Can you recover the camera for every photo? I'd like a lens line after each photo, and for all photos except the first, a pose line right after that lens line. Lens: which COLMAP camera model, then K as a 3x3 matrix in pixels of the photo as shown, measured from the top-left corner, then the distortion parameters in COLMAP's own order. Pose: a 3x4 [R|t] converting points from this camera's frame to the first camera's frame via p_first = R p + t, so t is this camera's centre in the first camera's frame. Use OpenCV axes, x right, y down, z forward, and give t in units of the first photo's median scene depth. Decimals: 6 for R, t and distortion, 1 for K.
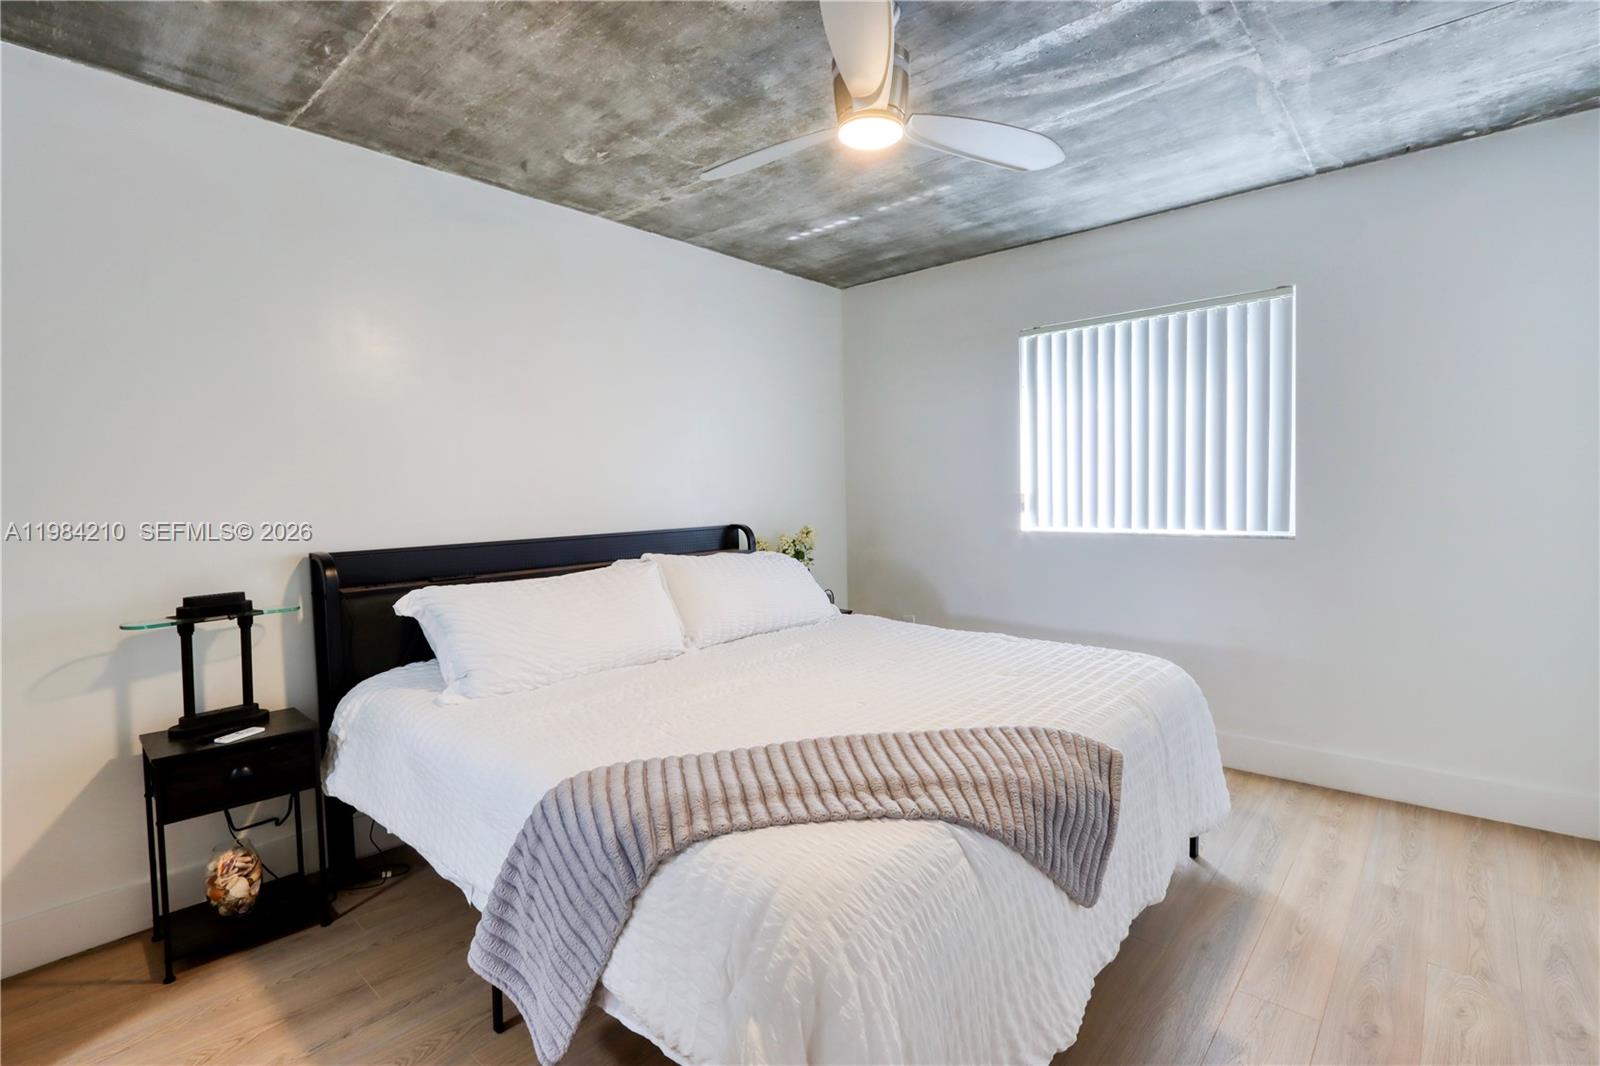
lens RADIAL K [[765.0, 0, 794.4], [0, 765.0, 527.2], [0, 0, 1]] dist [-0.018505, 0.001847]
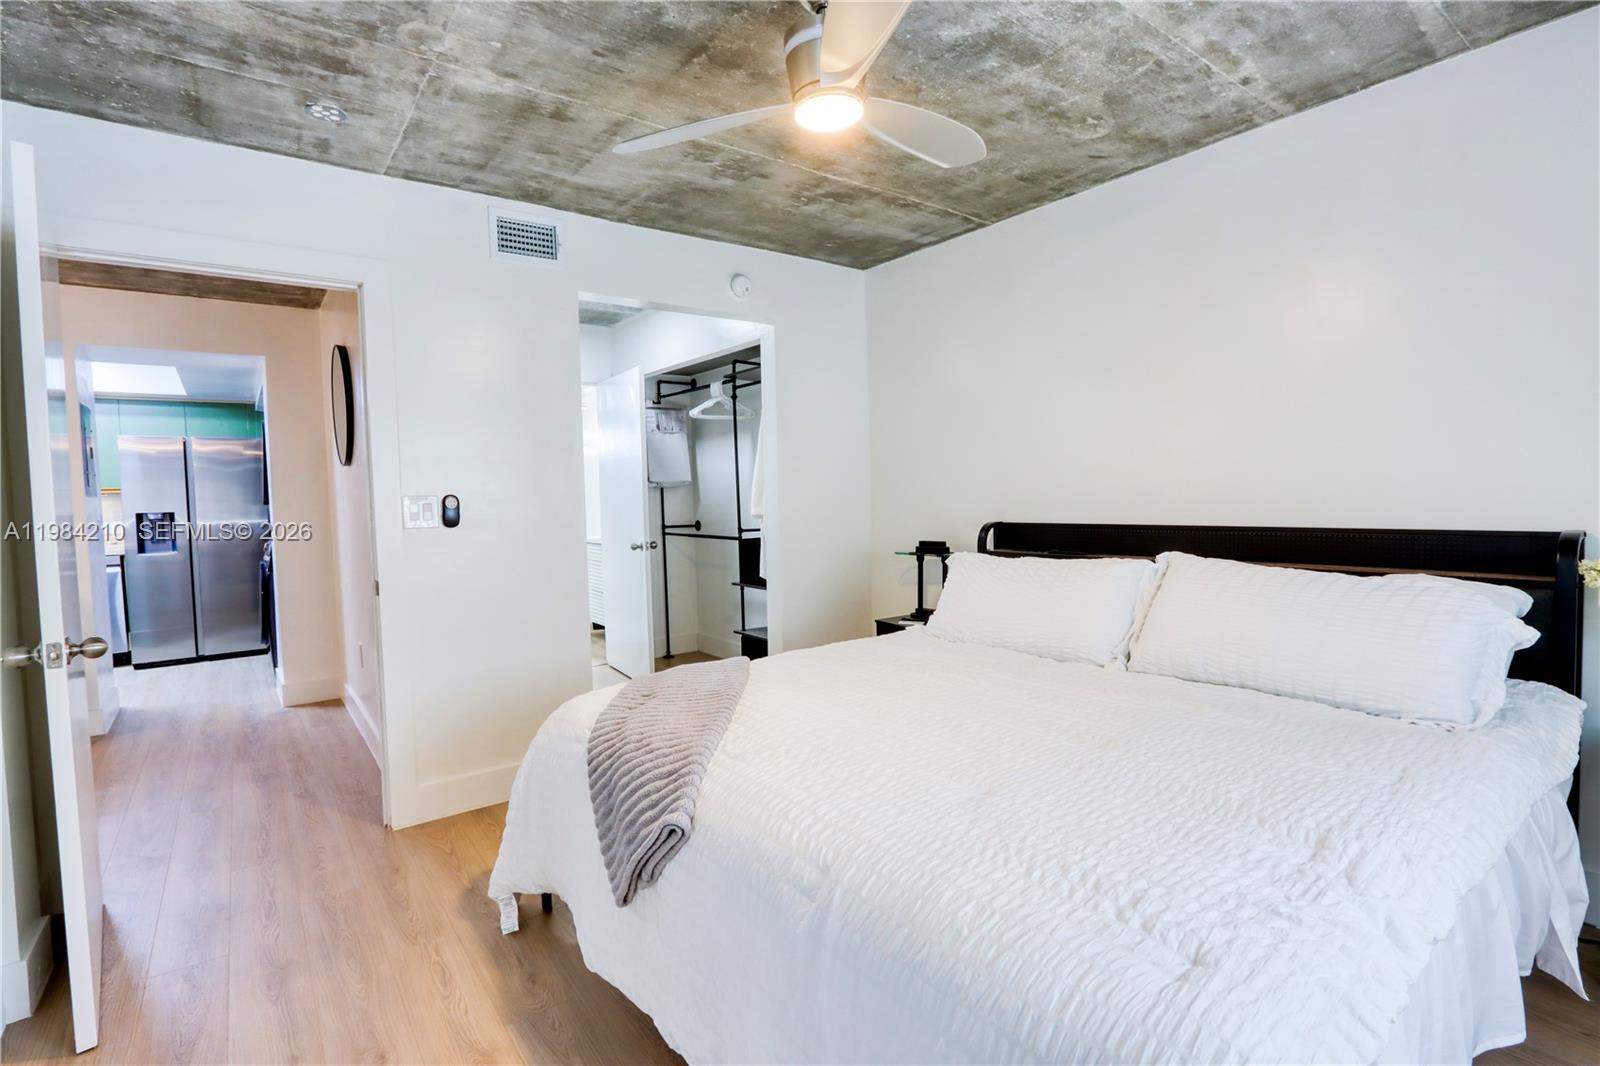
lens RADIAL K [[765.0, 0, 794.4], [0, 765.0, 527.2], [0, 0, 1]] dist [-0.018505, 0.001847]
pose [[-0.191446, 0.060555, -0.979633, 0.872566], [-0.014670, 0.997807, 0.064546, -0.043350], [0.981393, 0.026728, -0.190138, 0.929611]]
